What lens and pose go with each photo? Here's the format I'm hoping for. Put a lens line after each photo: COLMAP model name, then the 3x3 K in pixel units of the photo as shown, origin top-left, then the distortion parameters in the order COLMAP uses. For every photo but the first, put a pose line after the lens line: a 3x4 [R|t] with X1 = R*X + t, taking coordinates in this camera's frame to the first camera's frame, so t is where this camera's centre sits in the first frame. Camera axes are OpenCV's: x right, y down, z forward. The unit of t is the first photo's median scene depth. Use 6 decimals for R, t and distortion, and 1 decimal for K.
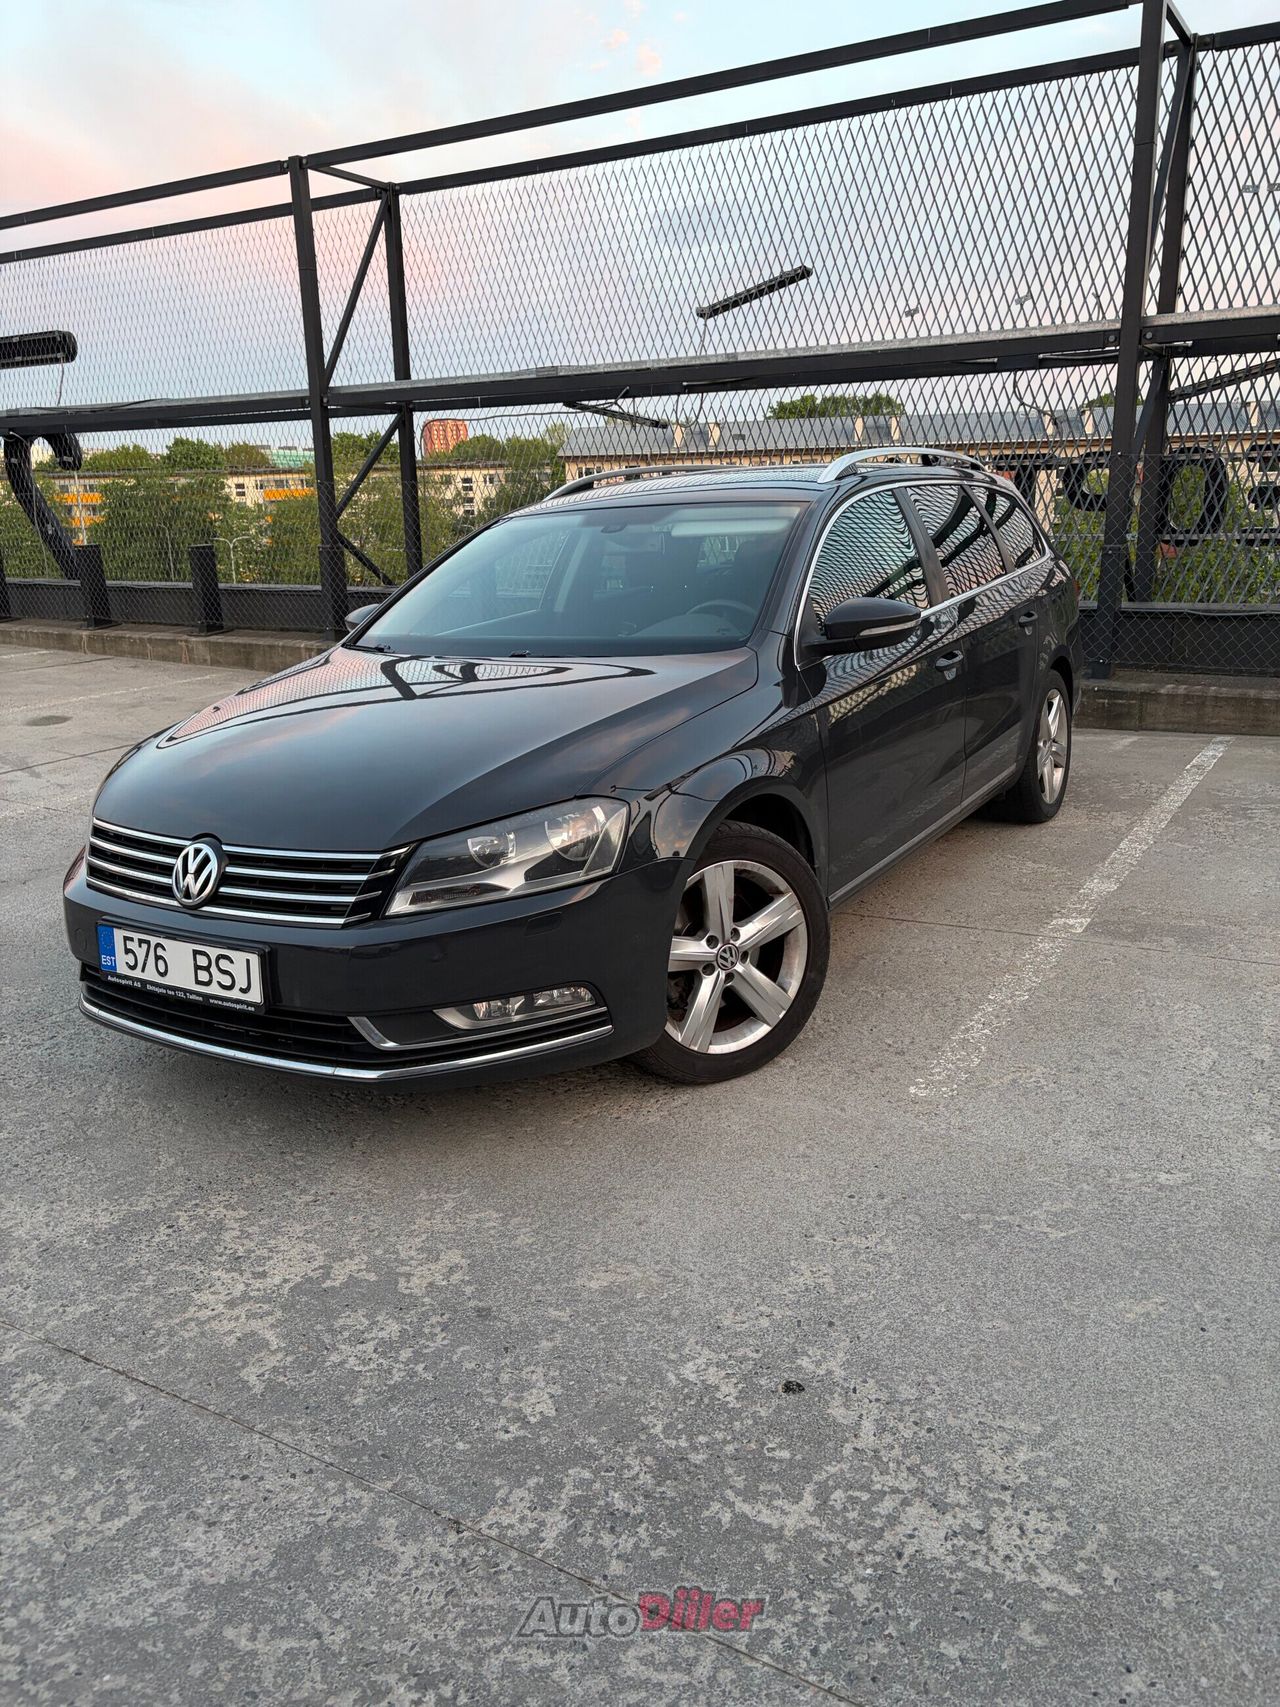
lens RADIAL K [[1286.1, 0, 640.0], [0, 1286.1, 853.5], [0, 0, 1]] dist [0.010726, 0.010462]
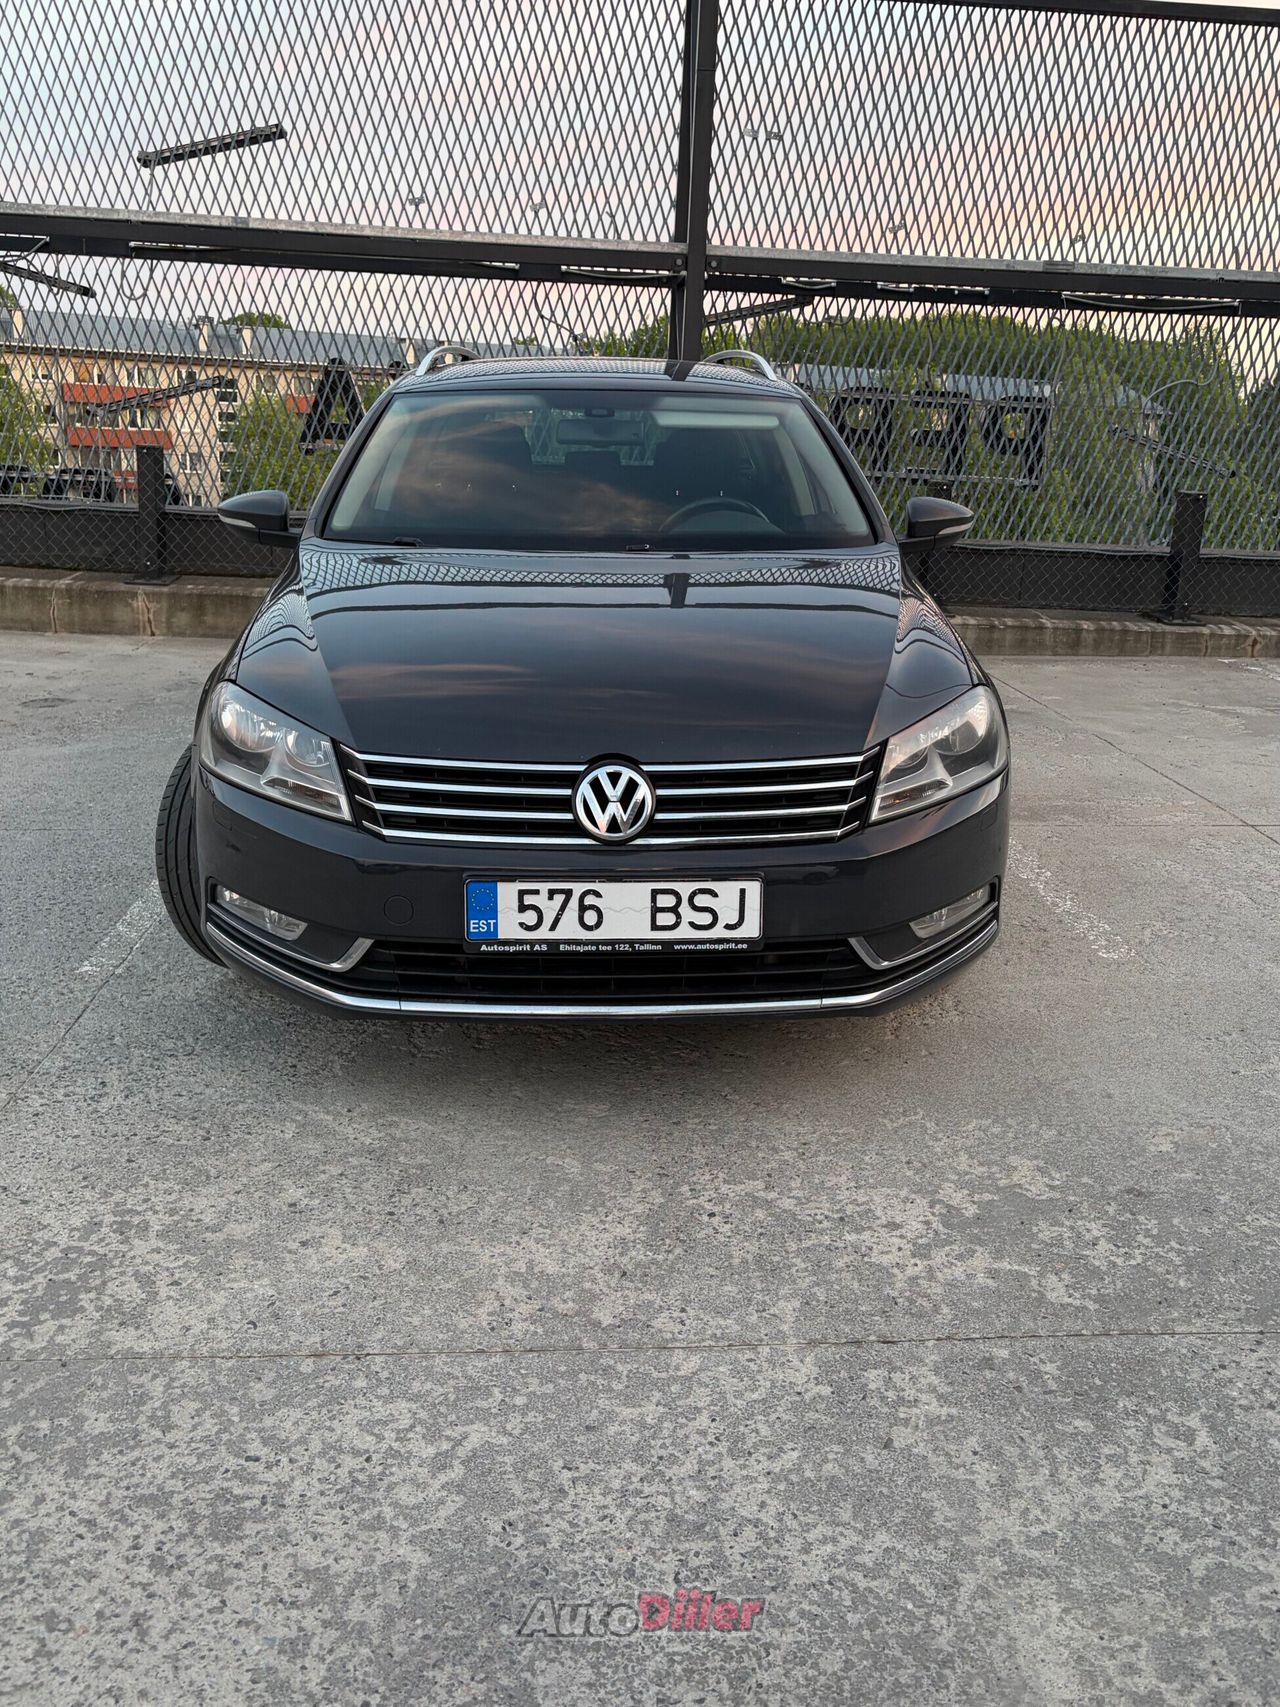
lens RADIAL K [[1451.8, 0, 641.2], [0, 1451.8, 827.0], [0, 0, 1]] dist [0.061656, -0.007217]
pose [[0.827552, -0.090769, 0.554002, -0.836977], [0.090560, 0.995502, 0.027830, 0.007207], [-0.554037, 0.027139, 0.832050, 0.210554]]
